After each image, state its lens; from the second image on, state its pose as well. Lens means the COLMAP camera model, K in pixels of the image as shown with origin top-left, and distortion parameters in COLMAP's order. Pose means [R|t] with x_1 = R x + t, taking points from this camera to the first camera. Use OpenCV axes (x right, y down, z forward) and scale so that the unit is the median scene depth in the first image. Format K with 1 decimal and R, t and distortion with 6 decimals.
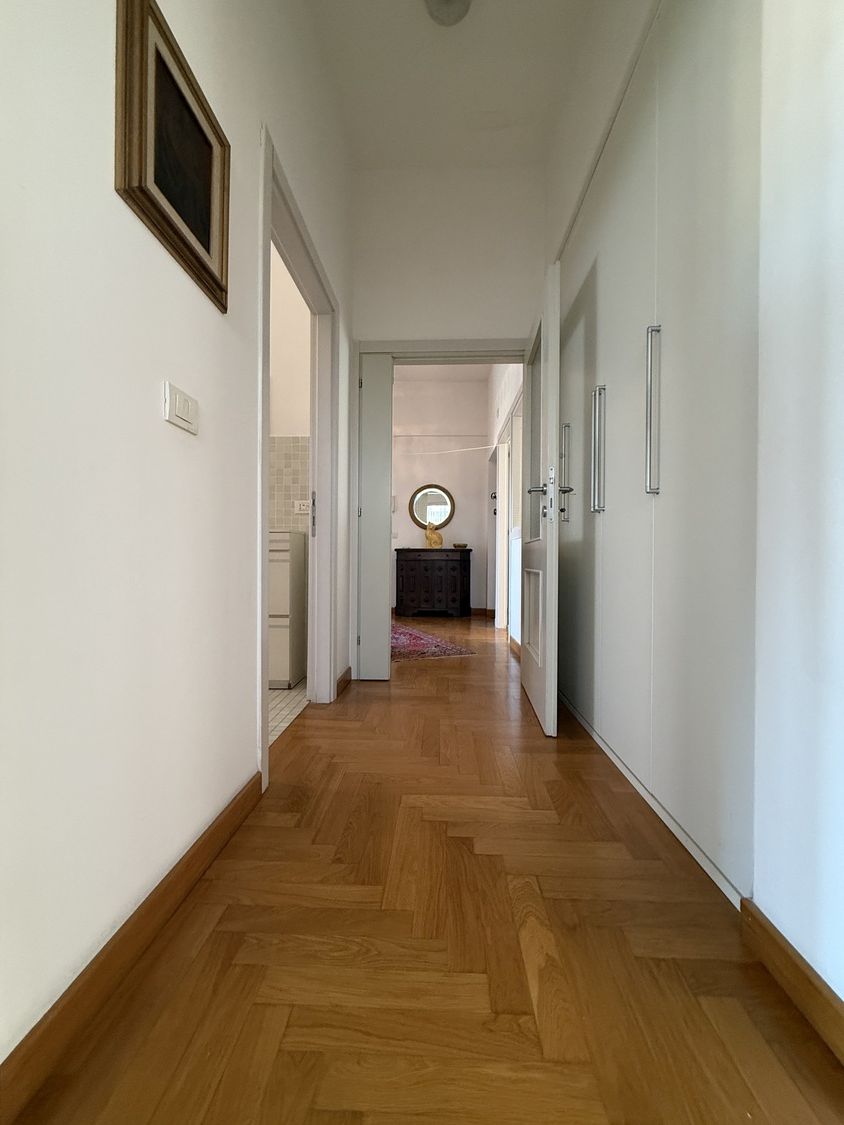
lens RADIAL K [[448.5, 0, 423.0], [0, 448.5, 559.6], [0, 0, 1]] dist [0.003422, 0.000231]
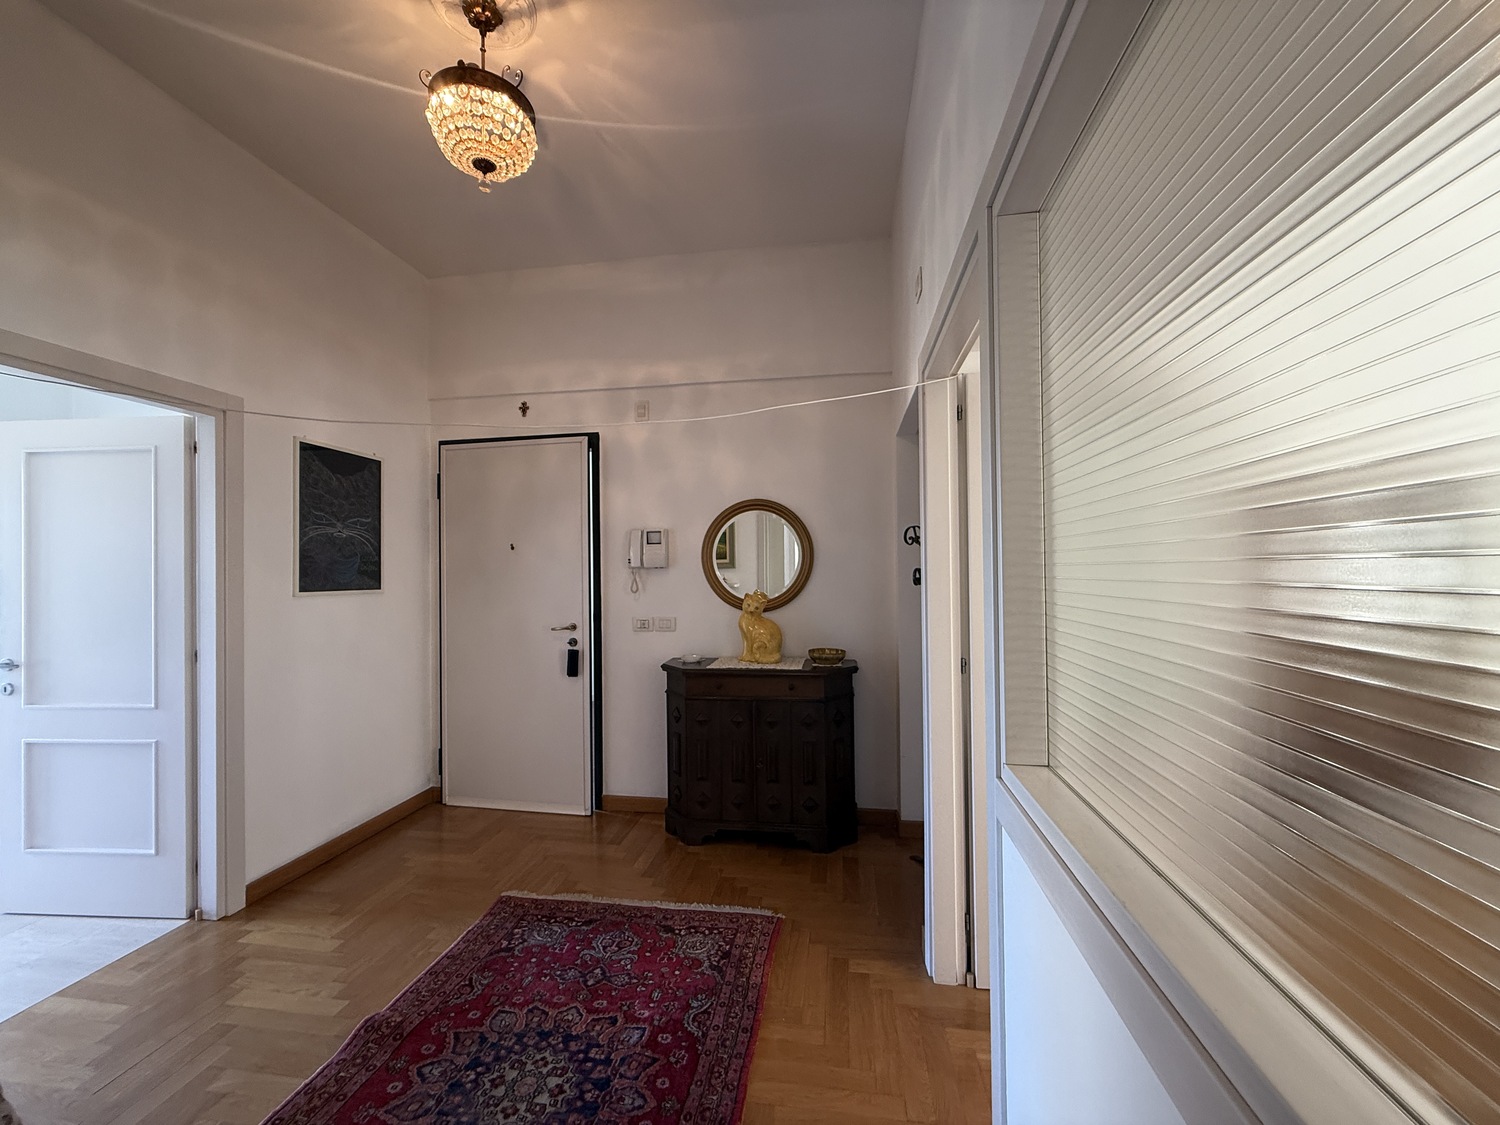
lens RADIAL K [[598.1, 0, 752.4], [0, 598.1, 561.4], [0, 0, 1]] dist [0.003422, 0.000231]
pose [[0.993910, -0.018466, -0.108636, 0.076210], [0.016376, 0.999664, -0.020099, -0.103224], [0.108971, 0.018198, 0.993878, 0.476681]]
